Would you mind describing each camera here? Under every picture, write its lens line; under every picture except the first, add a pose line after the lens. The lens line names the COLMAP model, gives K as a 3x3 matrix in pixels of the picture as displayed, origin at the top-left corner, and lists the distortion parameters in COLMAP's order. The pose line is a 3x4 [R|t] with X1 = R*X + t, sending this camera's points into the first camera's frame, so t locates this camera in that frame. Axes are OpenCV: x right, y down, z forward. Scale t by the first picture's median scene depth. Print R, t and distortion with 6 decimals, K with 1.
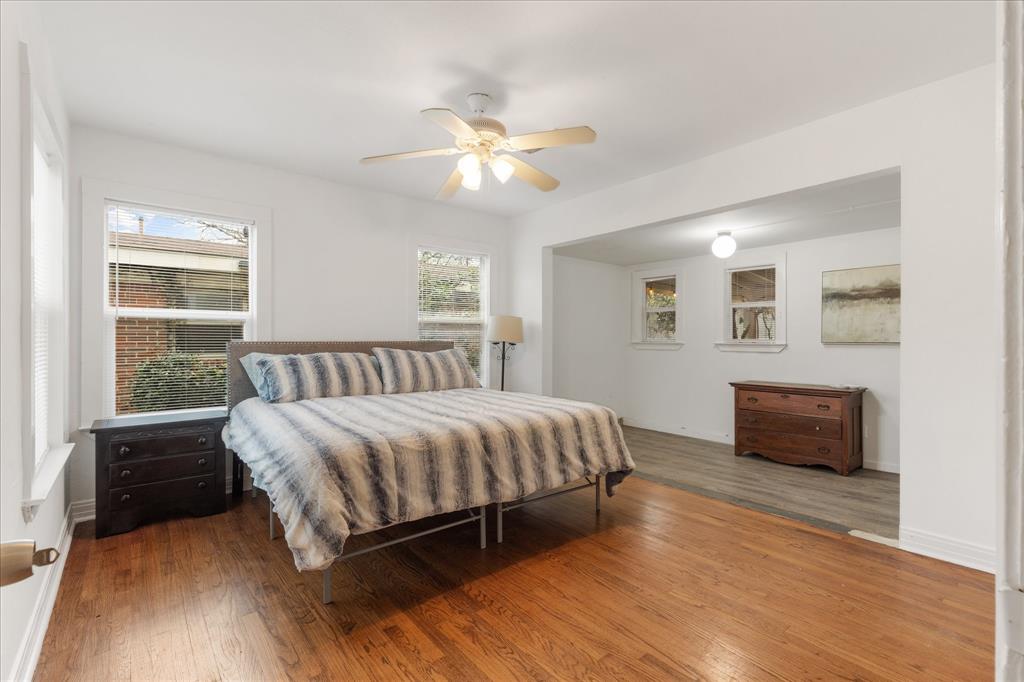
lens RADIAL K [[459.7, 0, 513.2], [0, 459.7, 340.4], [0, 0, 1]] dist [0.018734, -0.000354]
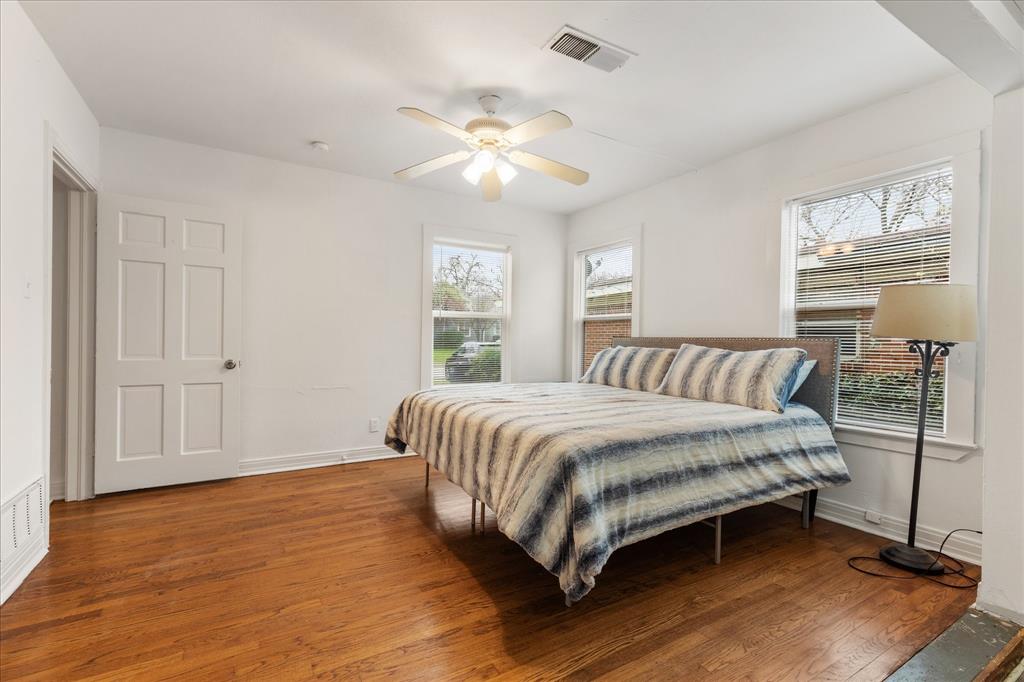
lens RADIAL K [[459.7, 0, 512.7], [0, 459.7, 340.3], [0, 0, 1]] dist [0.018734, -0.000354]
pose [[-0.154922, 0.000376, -0.987927, 0.958786], [-0.013776, 0.999902, 0.002541, 0.018962], [0.987831, 0.014004, -0.154902, 1.225488]]
